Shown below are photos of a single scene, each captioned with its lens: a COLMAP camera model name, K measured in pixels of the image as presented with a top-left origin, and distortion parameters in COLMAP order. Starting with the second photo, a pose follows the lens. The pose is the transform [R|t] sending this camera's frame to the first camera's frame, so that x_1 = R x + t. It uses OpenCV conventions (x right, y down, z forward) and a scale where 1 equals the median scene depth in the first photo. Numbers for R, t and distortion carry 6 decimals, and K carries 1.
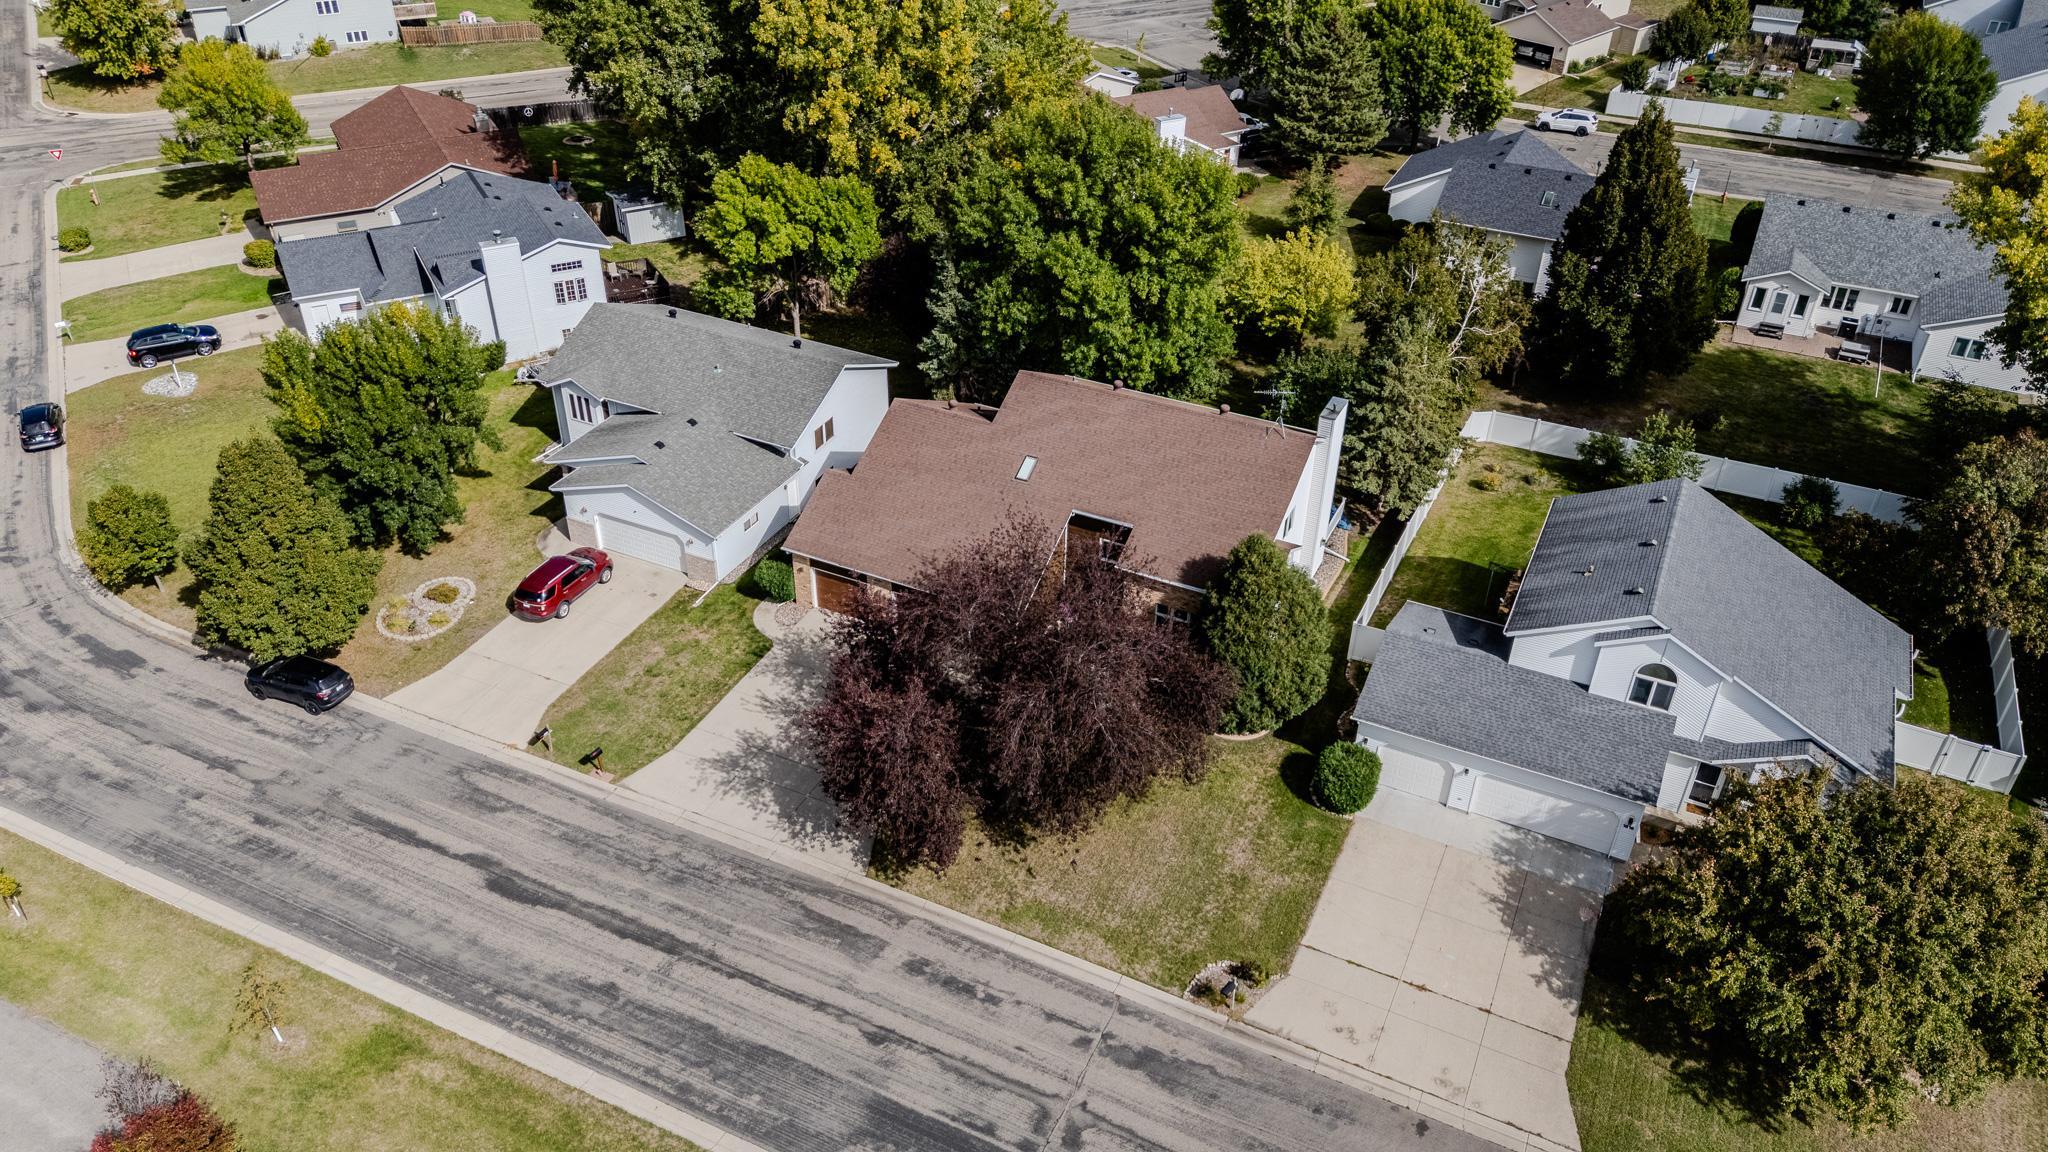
lens RADIAL K [[1506.0, 0, 1024.0], [0, 1506.0, 576.0], [0, 0, 1]] dist [0.089695, -0.087905]
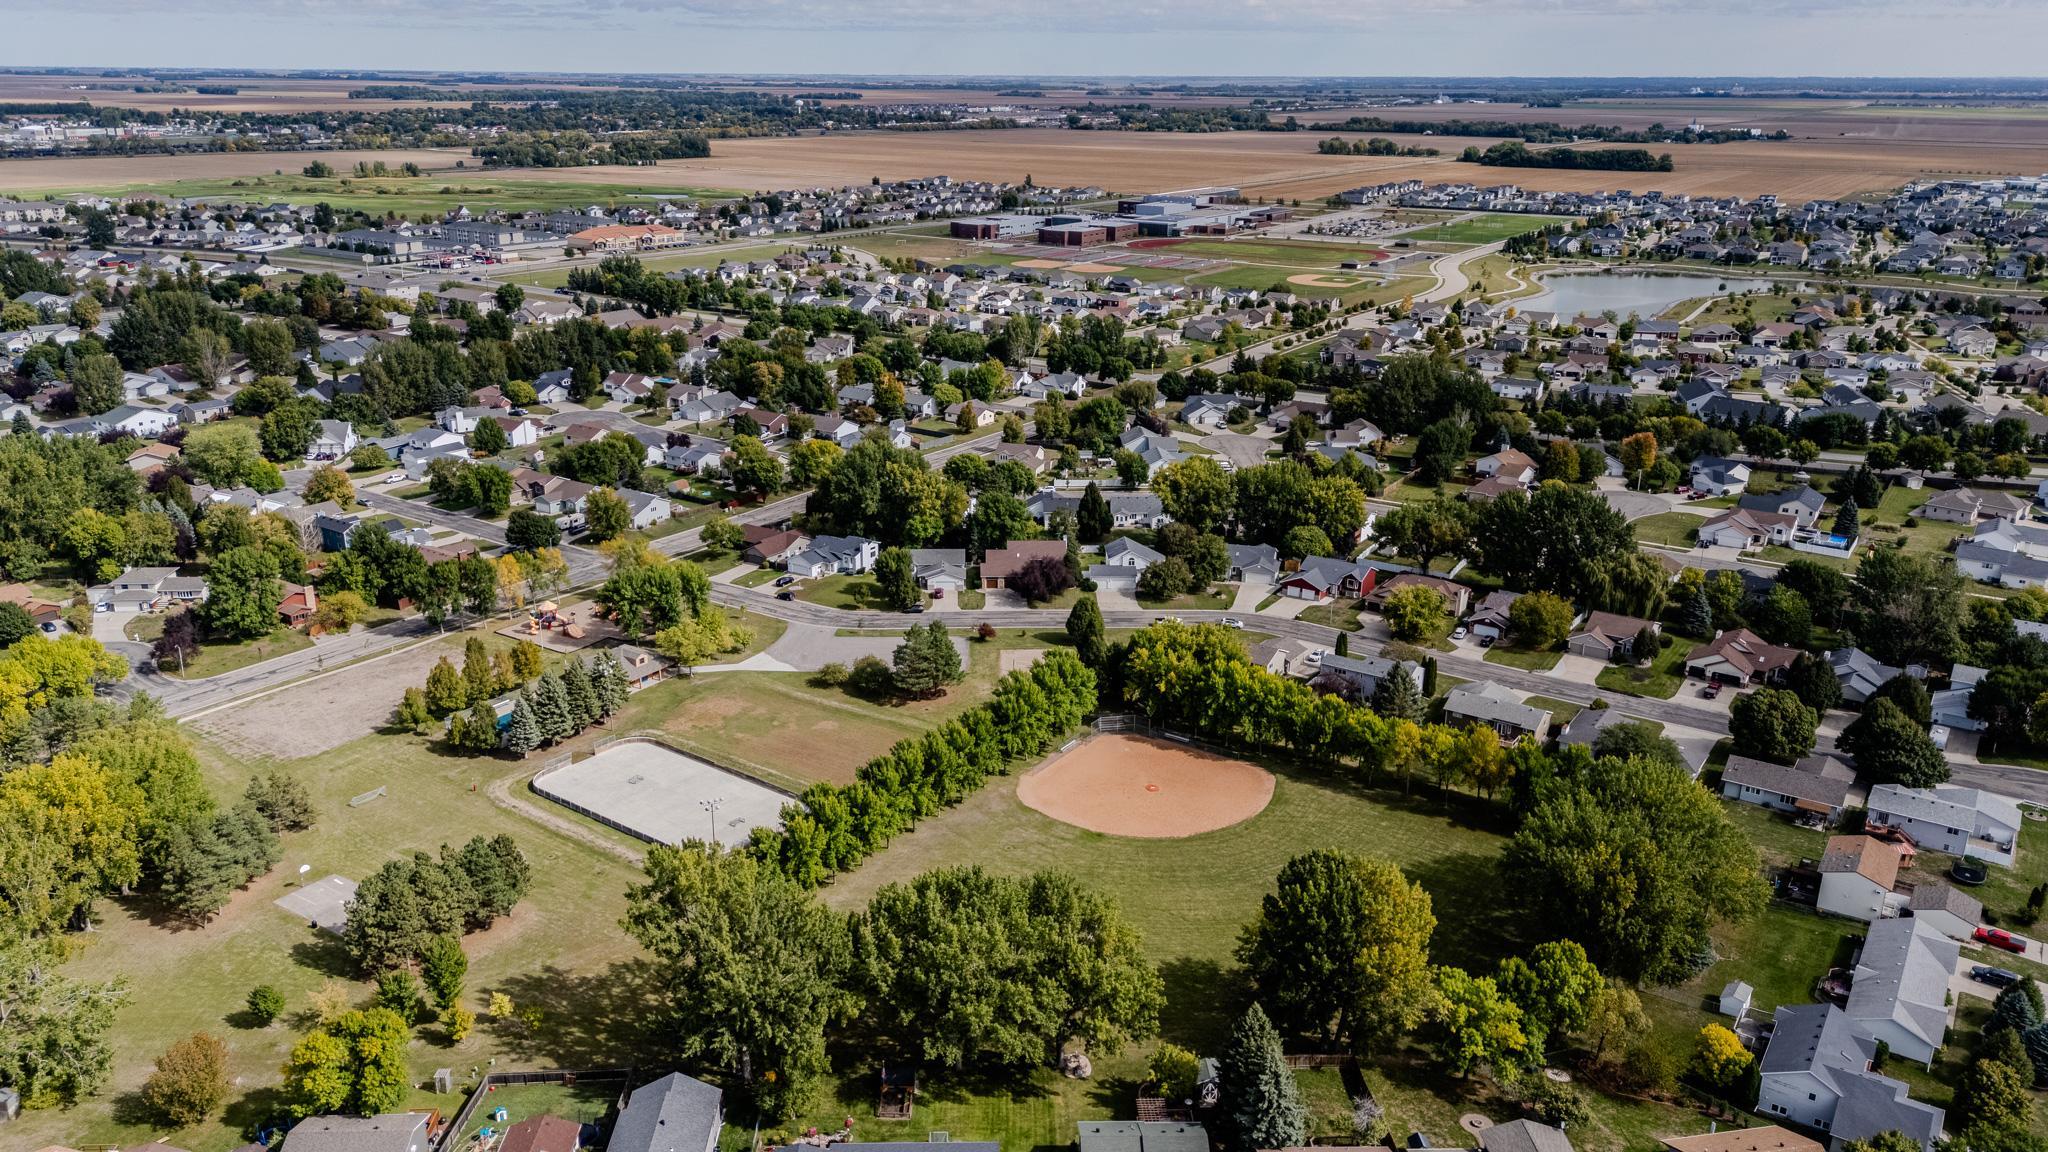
lens RADIAL K [[1509.2, 0, 1024.0], [0, 1509.2, 576.0], [0, 0, 1]] dist [0.062812, -0.059162]
pose [[0.887221, -0.157502, 0.433626, -2.273721], [0.267415, 0.941483, -0.205180, 1.083161], [-0.375935, 0.297998, 0.877422, -3.624079]]
